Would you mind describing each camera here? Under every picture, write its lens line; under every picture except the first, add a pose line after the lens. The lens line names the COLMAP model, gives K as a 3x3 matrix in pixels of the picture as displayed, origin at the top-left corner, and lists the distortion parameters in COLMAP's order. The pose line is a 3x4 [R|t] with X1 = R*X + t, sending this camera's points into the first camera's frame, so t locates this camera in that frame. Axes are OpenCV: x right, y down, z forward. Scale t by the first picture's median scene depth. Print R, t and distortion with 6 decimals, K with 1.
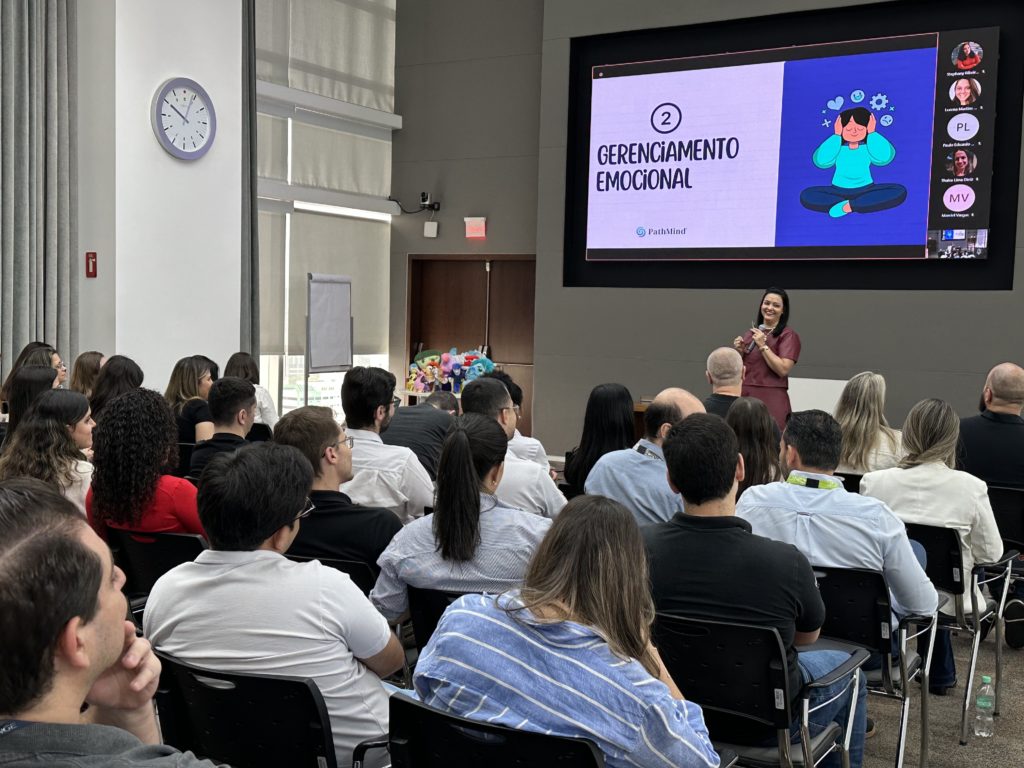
lens RADIAL K [[1282.5, 0, 512.0], [0, 1282.5, 384.0], [0, 0, 1]] dist [0.195200, -0.439759]
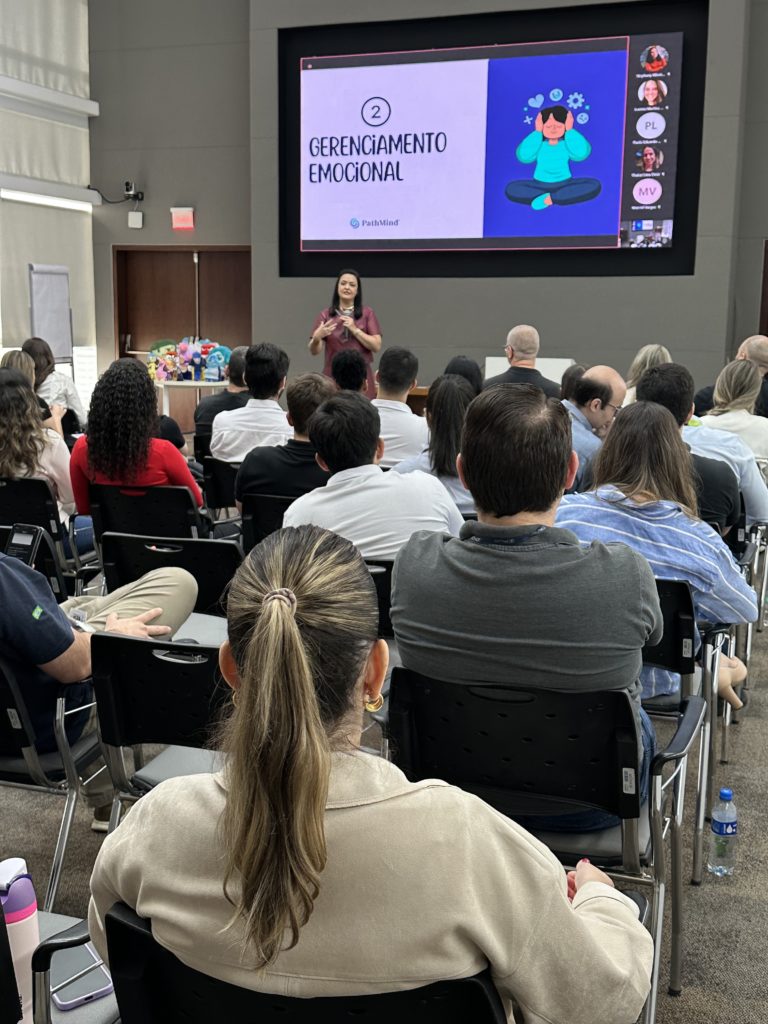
lens RADIAL K [[1282.5, 0, 384.0], [0, 1282.5, 512.0], [0, 0, 1]] dist [0.195200, -0.439759]
pose [[0.981274, -0.045506, 0.187163, -0.087918], [0.025990, 0.994086, 0.105437, 0.005774], [-0.190854, -0.098599, 0.976654, -0.061830]]
